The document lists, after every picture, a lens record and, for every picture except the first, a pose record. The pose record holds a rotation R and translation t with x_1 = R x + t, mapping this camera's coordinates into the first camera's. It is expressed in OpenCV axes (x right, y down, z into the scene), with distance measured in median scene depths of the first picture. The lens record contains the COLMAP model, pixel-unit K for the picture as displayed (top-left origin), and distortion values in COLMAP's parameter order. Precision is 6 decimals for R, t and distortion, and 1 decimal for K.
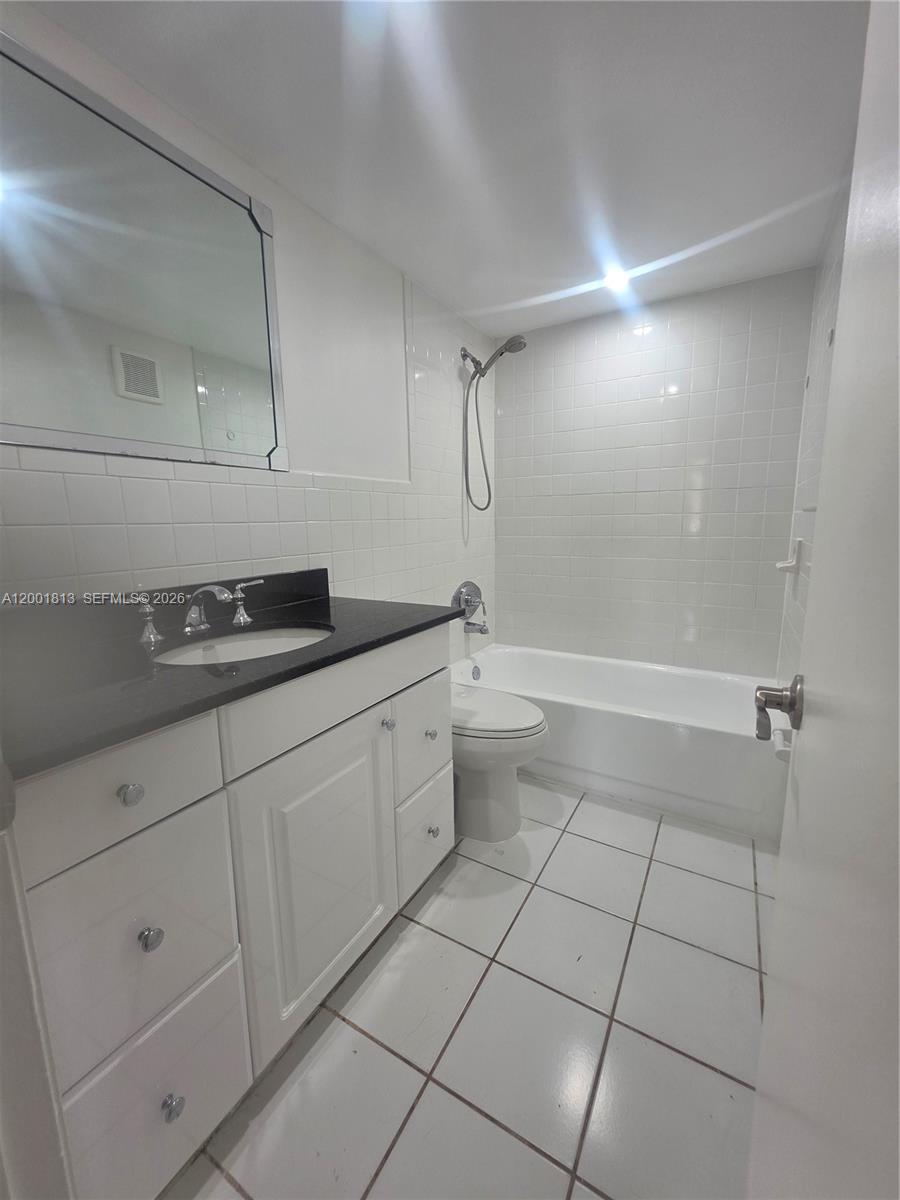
lens RADIAL K [[478.9, 0, 455.8], [0, 478.9, 599.9], [0, 0, 1]] dist [0.003034, -0.000225]
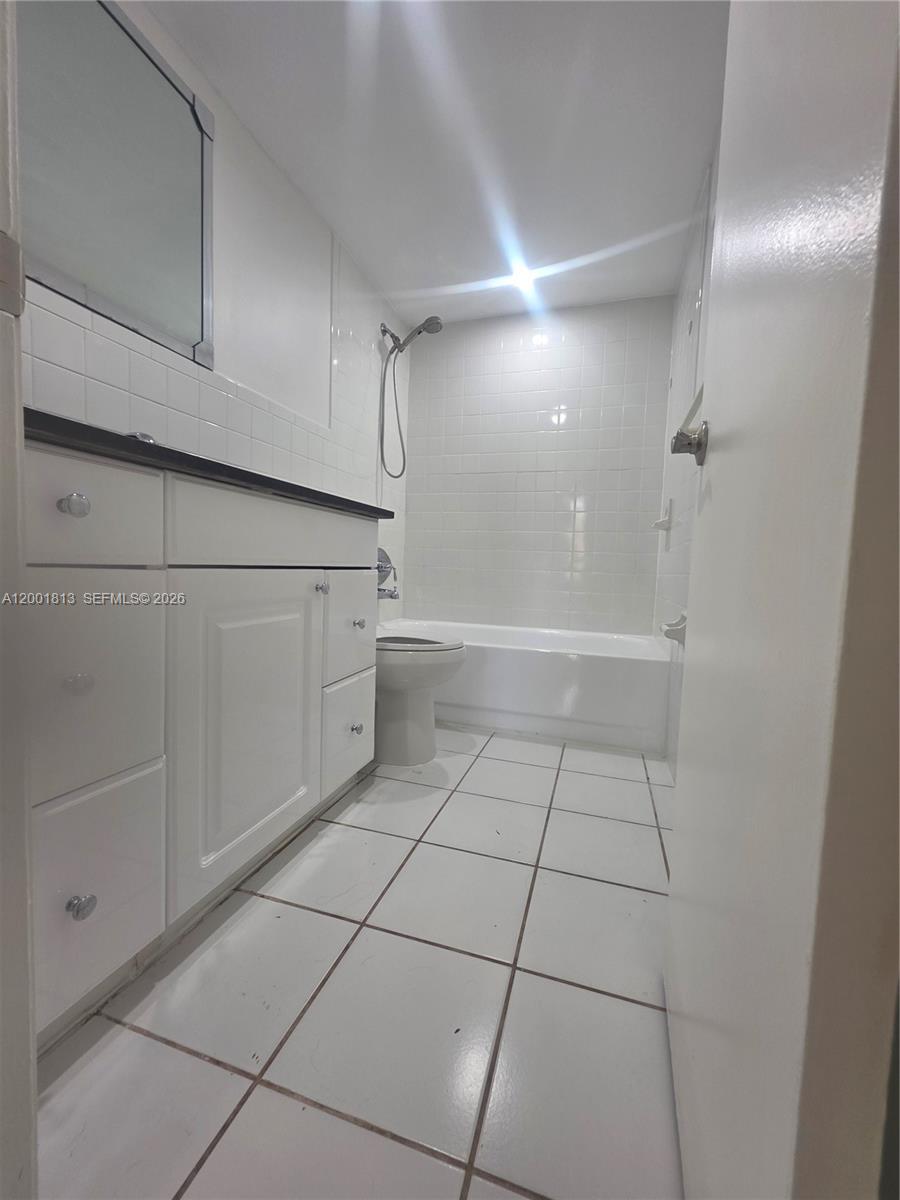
lens RADIAL K [[478.9, 0, 455.0], [0, 478.9, 596.5], [0, 0, 1]] dist [0.003034, -0.000225]
pose [[0.974417, 0.034626, 0.222064, -0.063243], [-0.013908, 0.995457, -0.094194, 0.246222], [-0.224317, 0.088696, 0.970472, -0.013700]]
